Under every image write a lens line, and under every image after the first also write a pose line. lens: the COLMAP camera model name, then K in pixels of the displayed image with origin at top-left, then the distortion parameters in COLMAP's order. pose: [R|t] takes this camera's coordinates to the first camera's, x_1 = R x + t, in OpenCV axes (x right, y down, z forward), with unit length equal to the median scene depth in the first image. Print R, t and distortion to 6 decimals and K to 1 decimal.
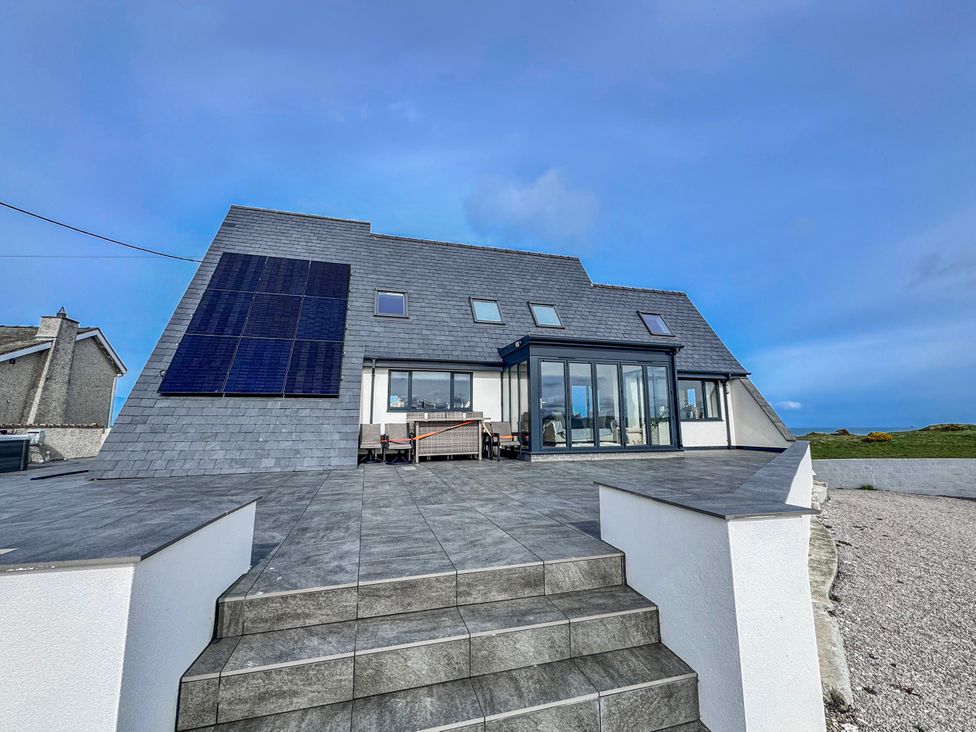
lens RADIAL K [[361.3, 0, 488.0], [0, 361.3, 366.0], [0, 0, 1]] dist [-0.001437, 0.000193]
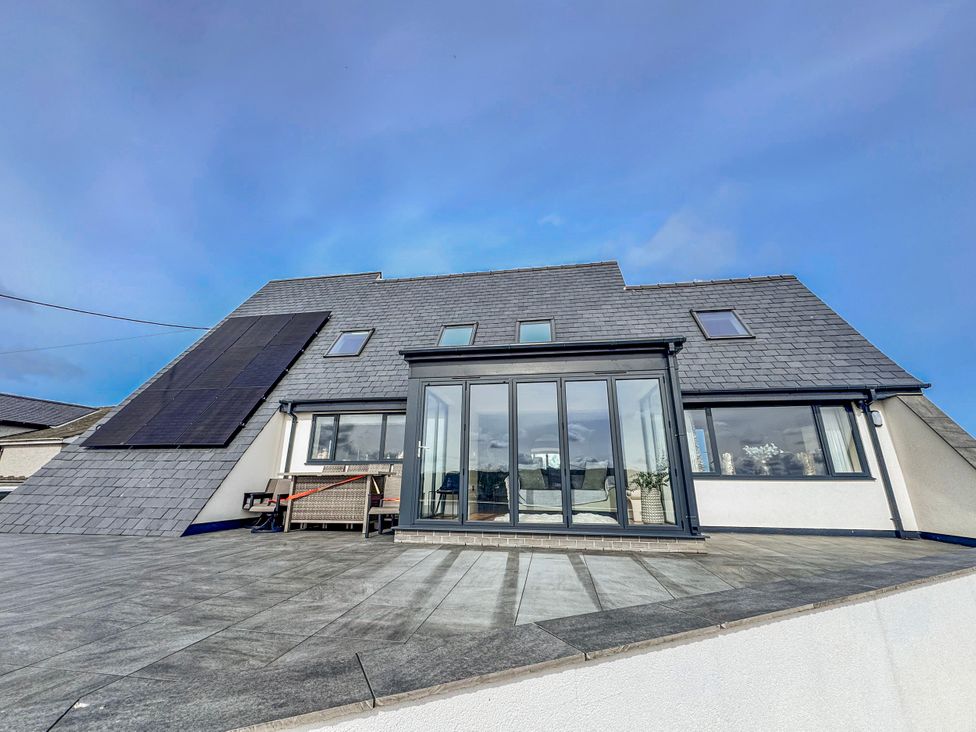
lens RADIAL K [[361.3, 0, 488.0], [0, 361.3, 366.0], [0, 0, 1]] dist [-0.001437, 0.000193]
pose [[0.918837, -0.111374, -0.378595, 0.427596], [0.052646, 0.985368, -0.162103, 0.055009], [0.391109, 0.129015, 0.911257, 0.345102]]
